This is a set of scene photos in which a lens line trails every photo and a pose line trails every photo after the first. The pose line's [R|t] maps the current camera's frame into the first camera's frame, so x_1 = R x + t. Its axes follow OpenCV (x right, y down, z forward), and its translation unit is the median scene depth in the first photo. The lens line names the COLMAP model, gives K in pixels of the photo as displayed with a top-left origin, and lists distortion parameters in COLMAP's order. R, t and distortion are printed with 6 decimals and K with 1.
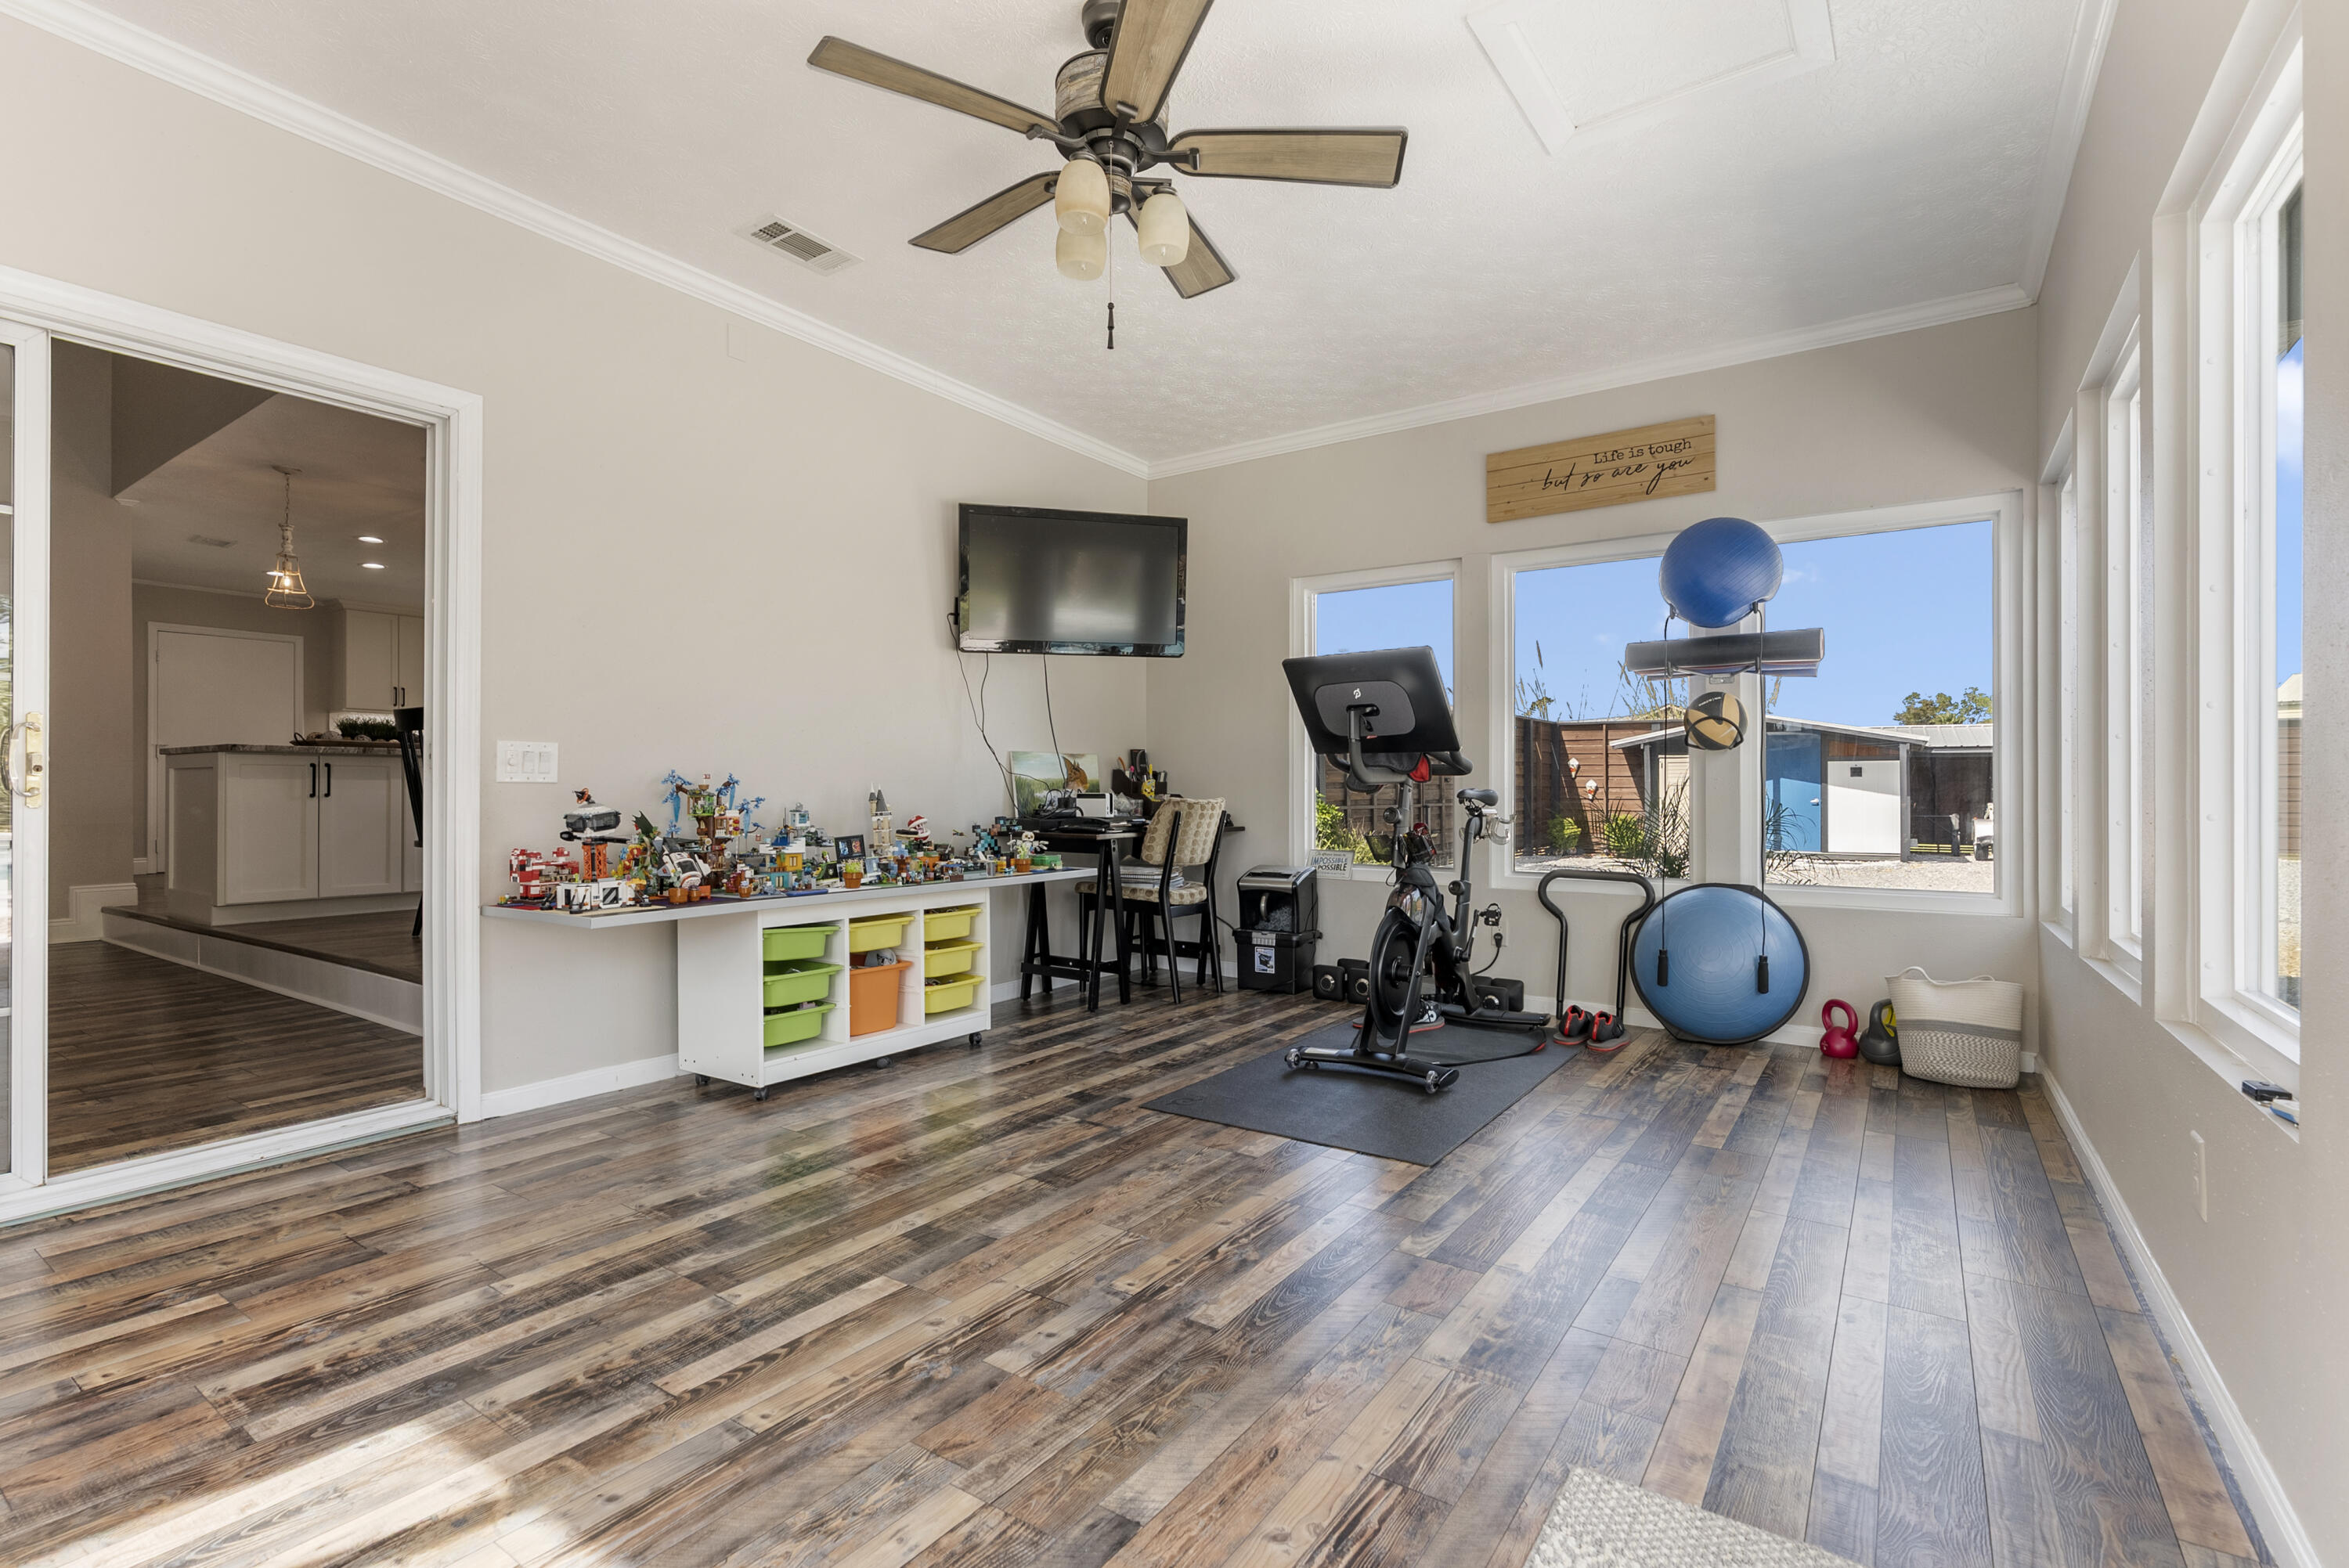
lens RADIAL K [[1072.8, 0, 1180.8], [0, 1072.8, 789.1], [0, 0, 1]] dist [-0.003709, 0.001068]
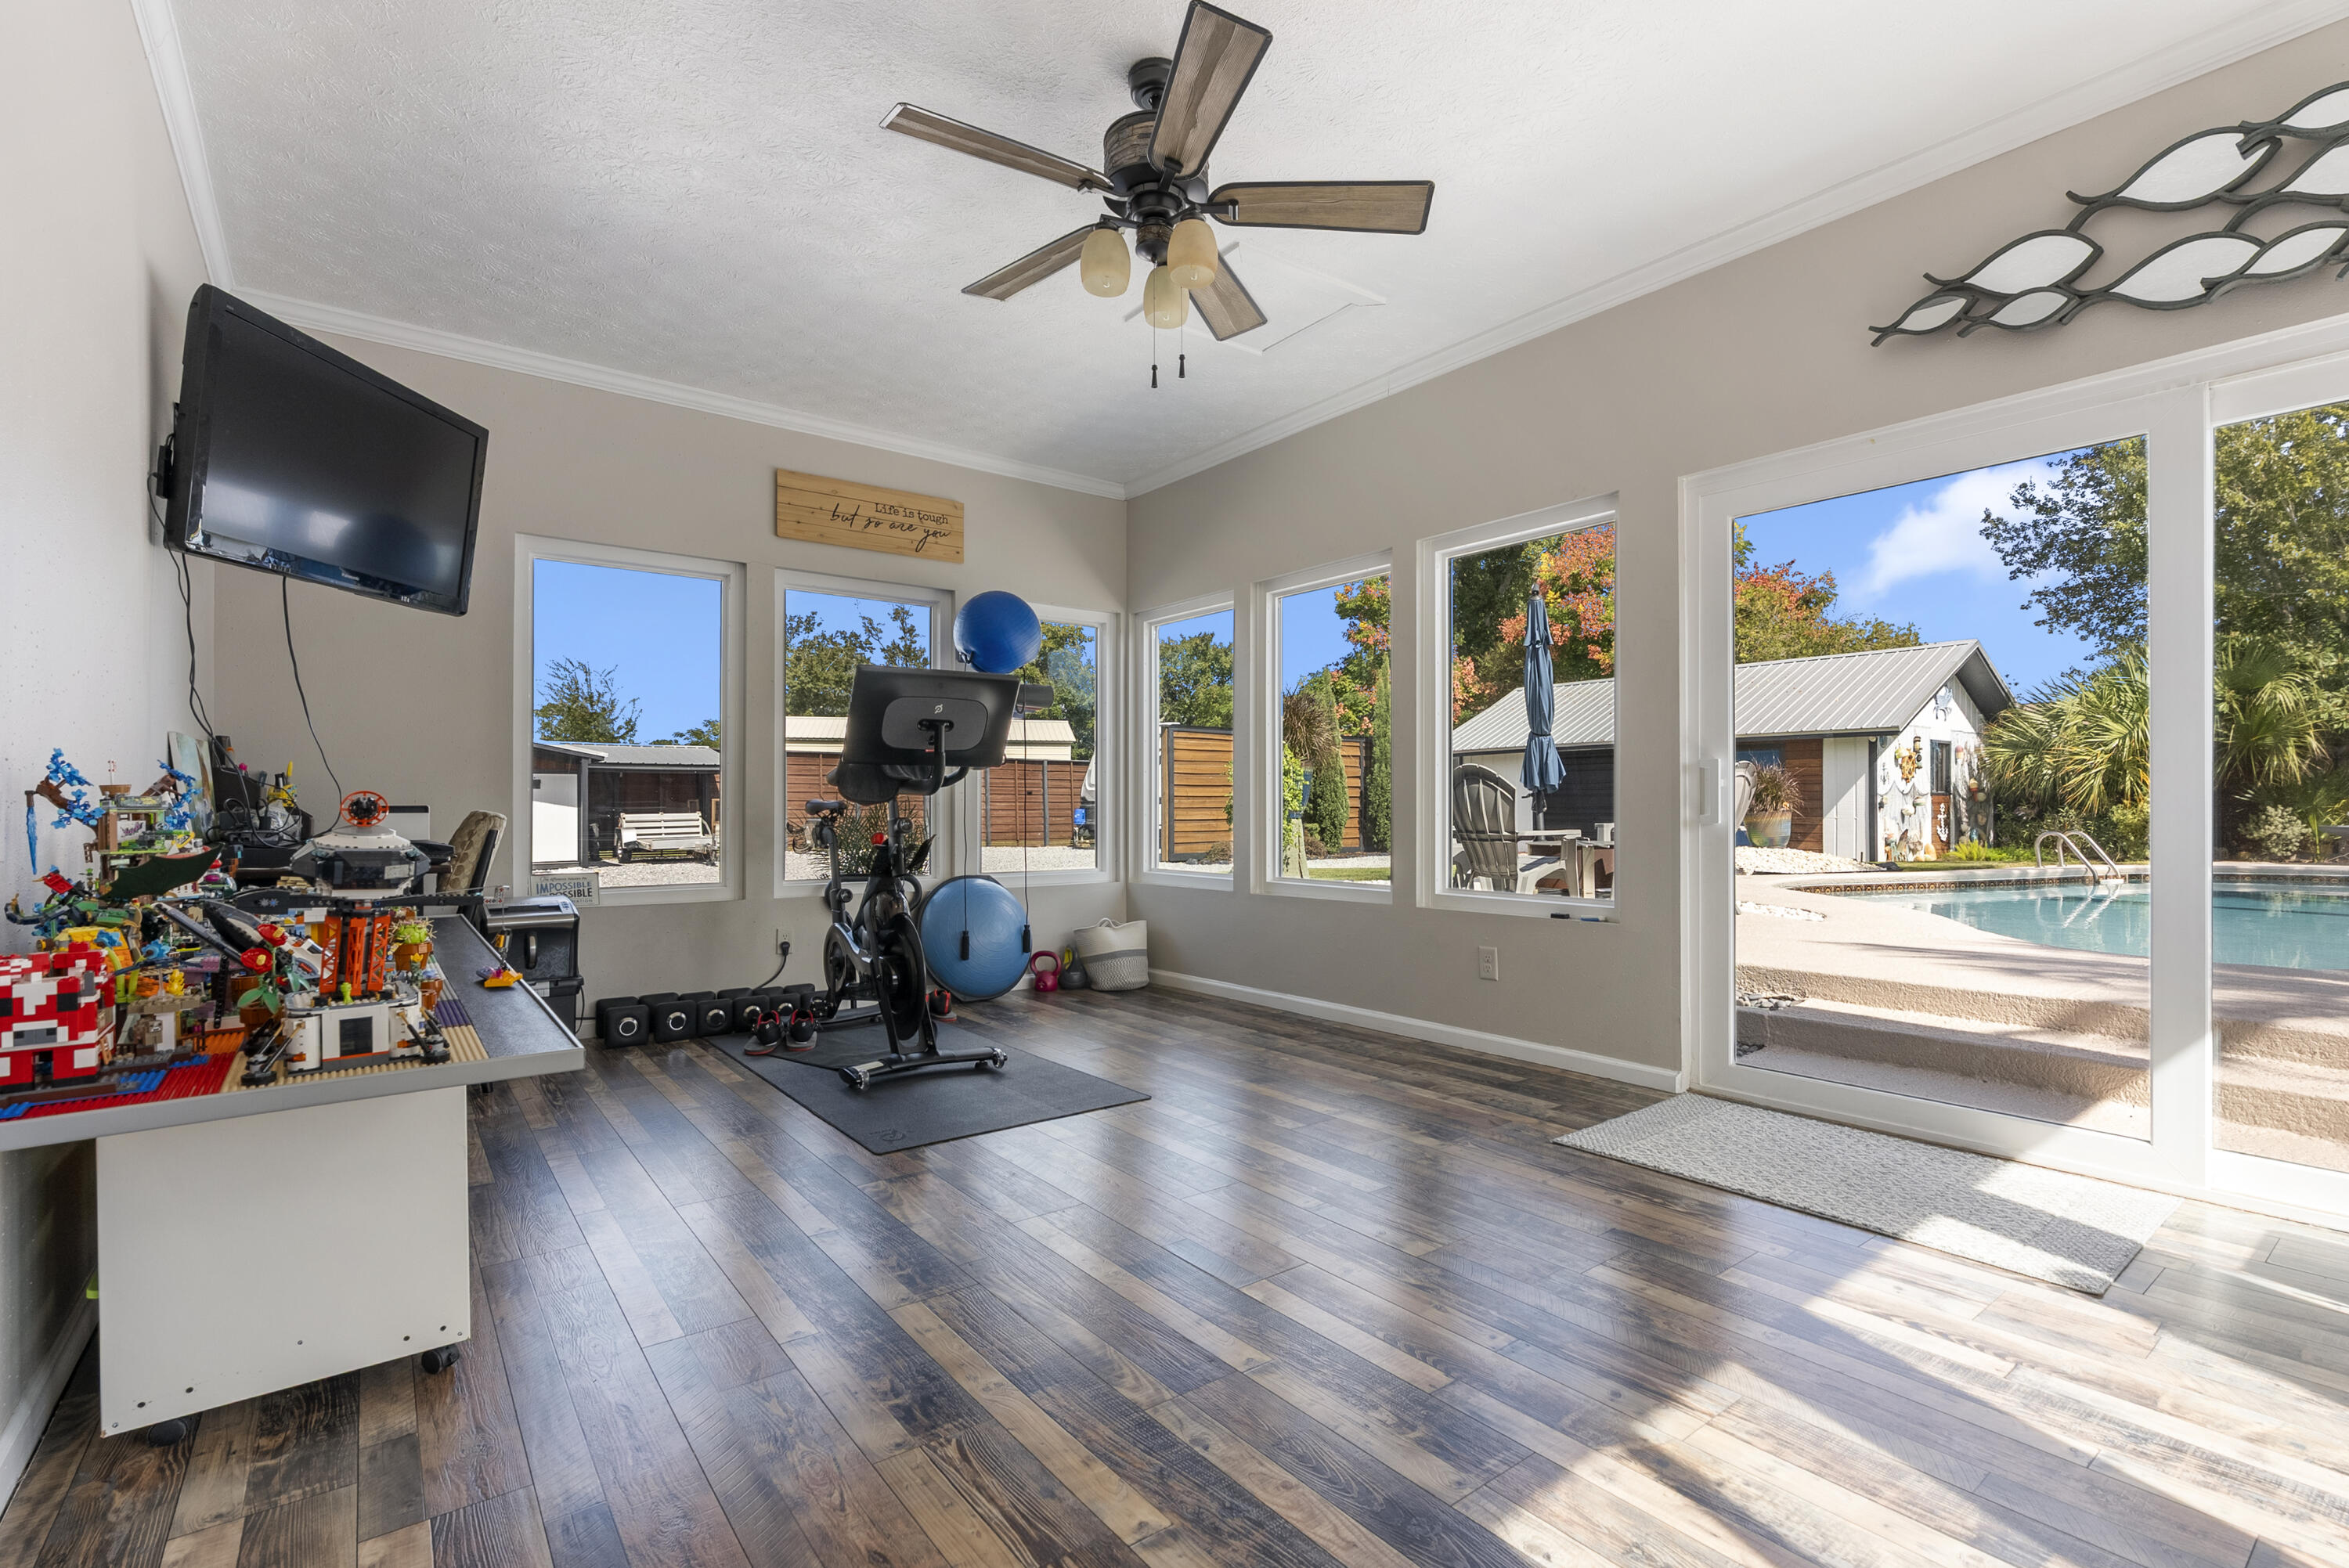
lens RADIAL K [[1067.8, 0, 1171.1], [0, 1067.8, 803.8], [0, 0, 1]] dist [-0.003872, 0.000099]
pose [[0.307361, -0.002457, 0.951590, -0.819803], [-0.000583, 0.999996, 0.002770, 0.000770], [-0.951593, -0.001406, 0.307359, 0.500652]]
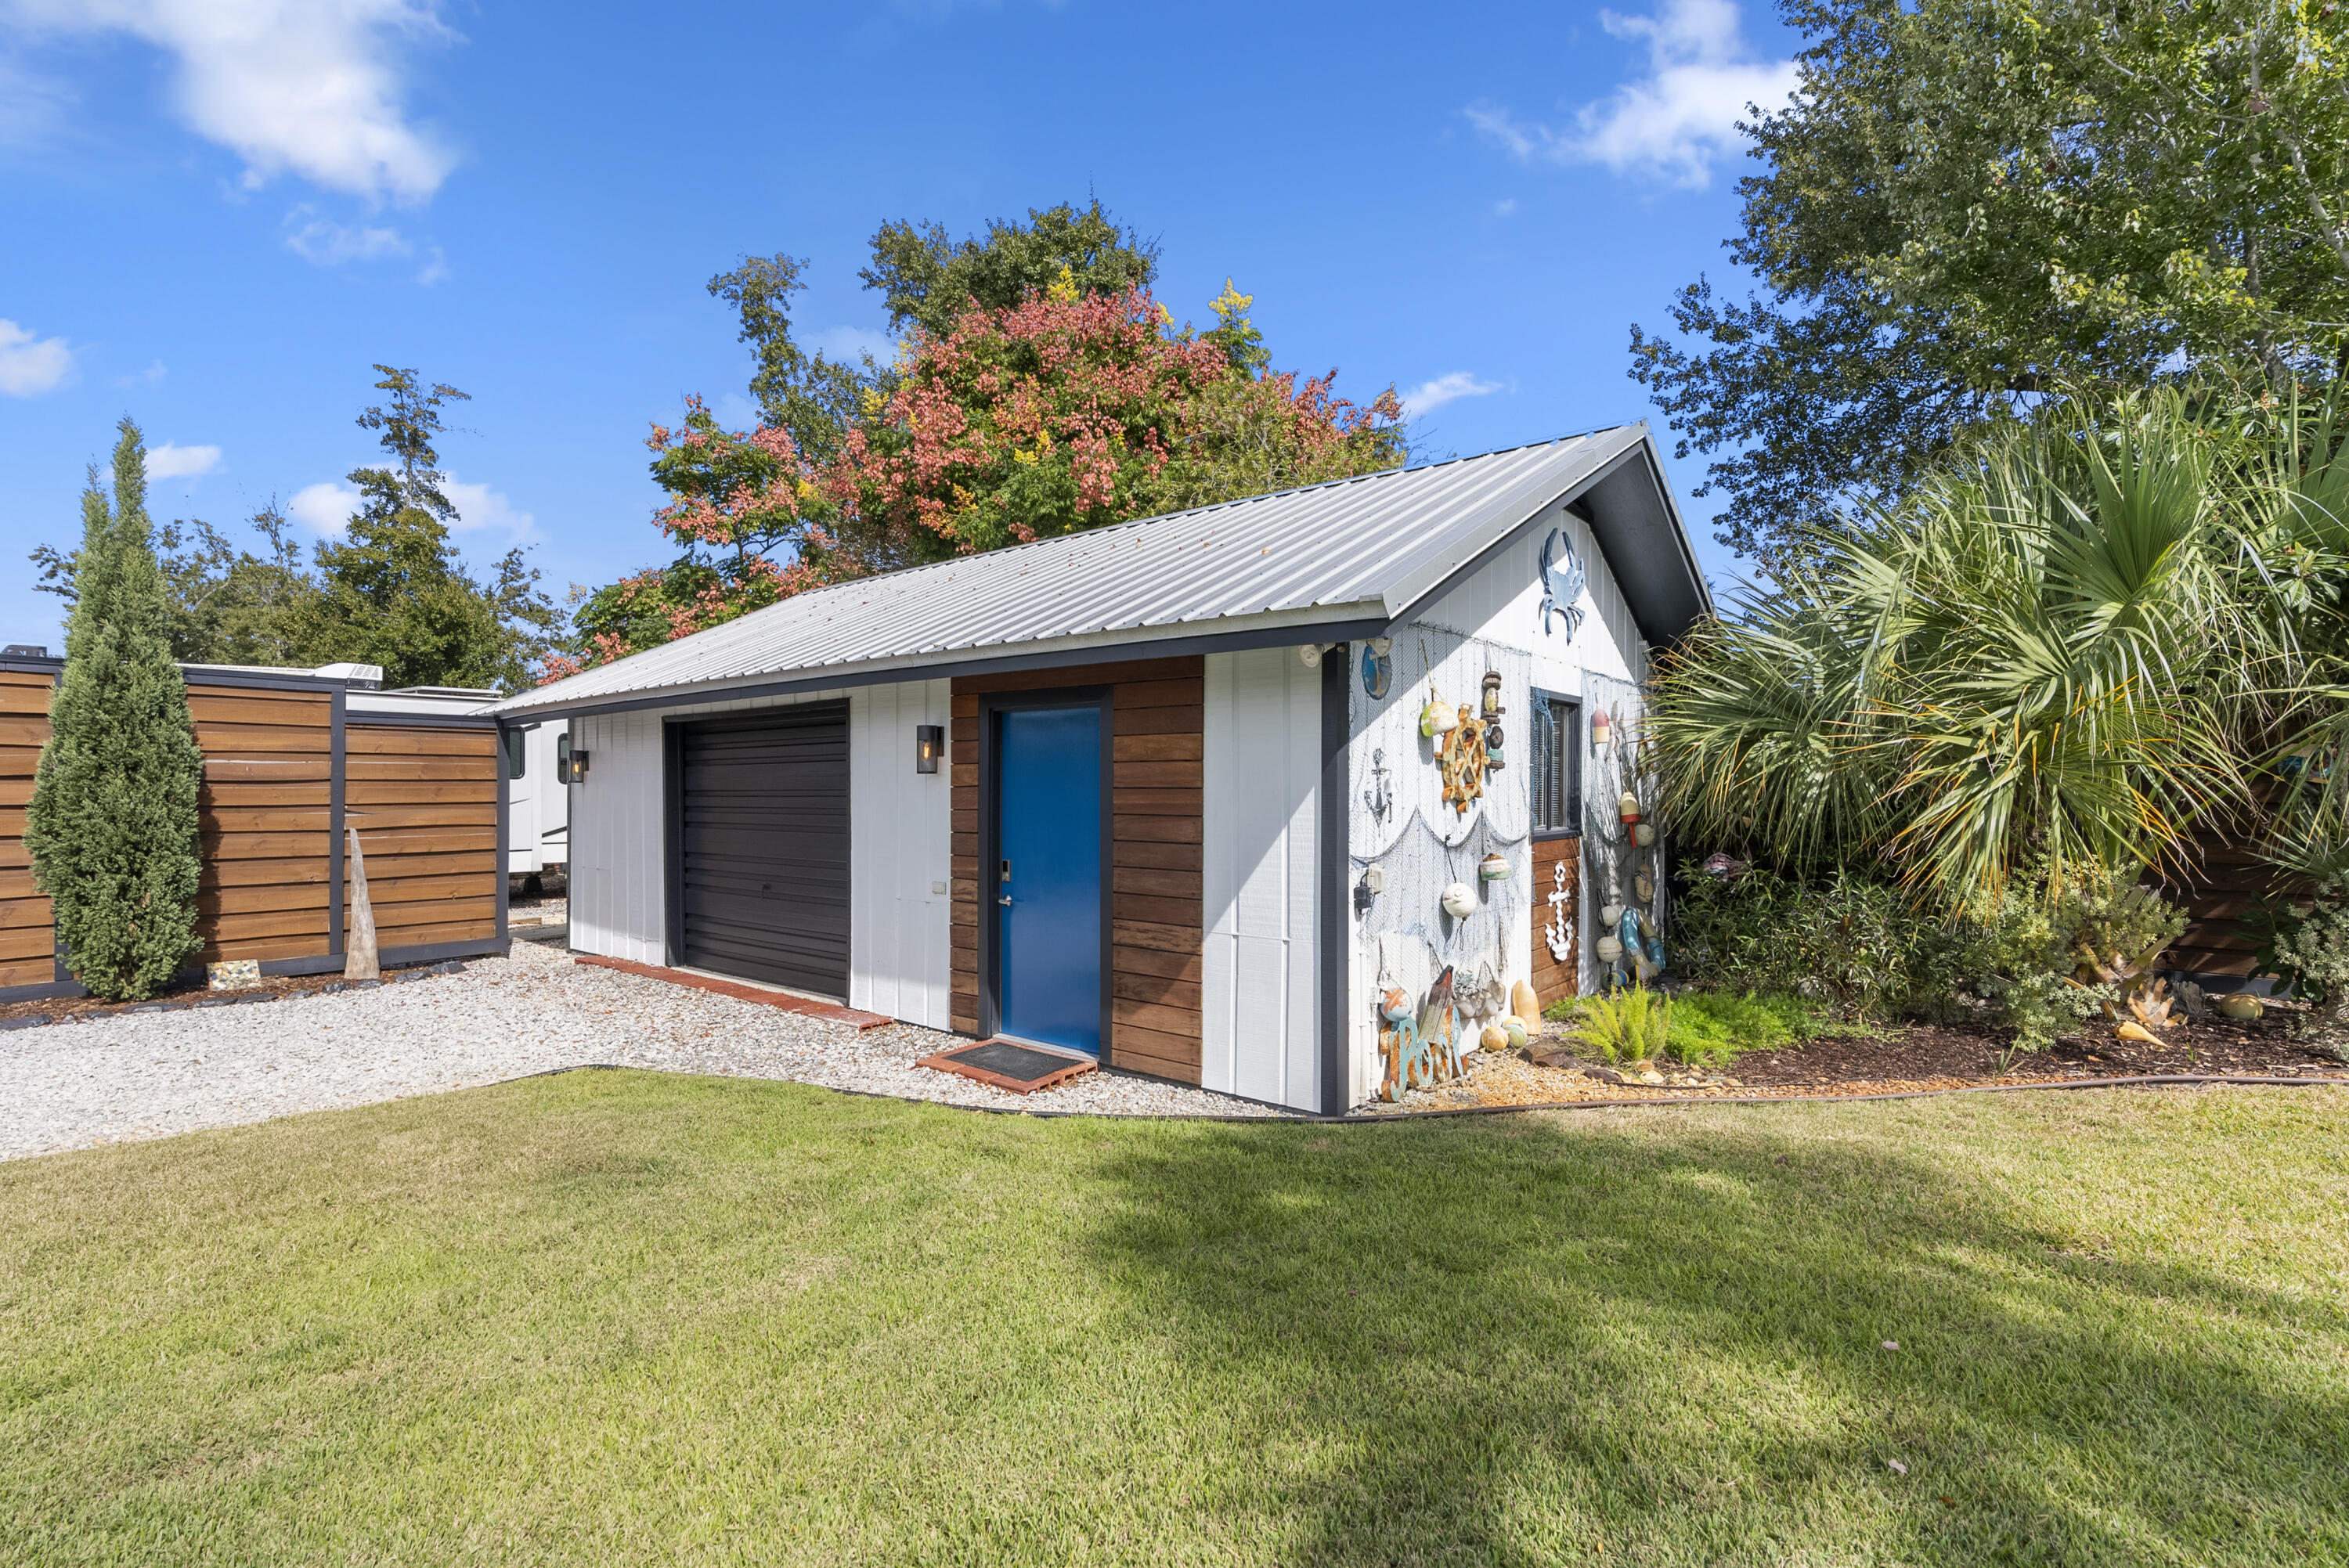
lens RADIAL K [[1072.8, 0, 1180.8], [0, 1072.8, 789.1], [0, 0, 1]] dist [-0.003709, 0.001068]
pose [[0.050883, -0.000594, 0.998704, 3.972486], [-0.004413, 0.999990, 0.000820, -0.139935], [-0.998695, -0.004449, 0.050880, -1.118012]]
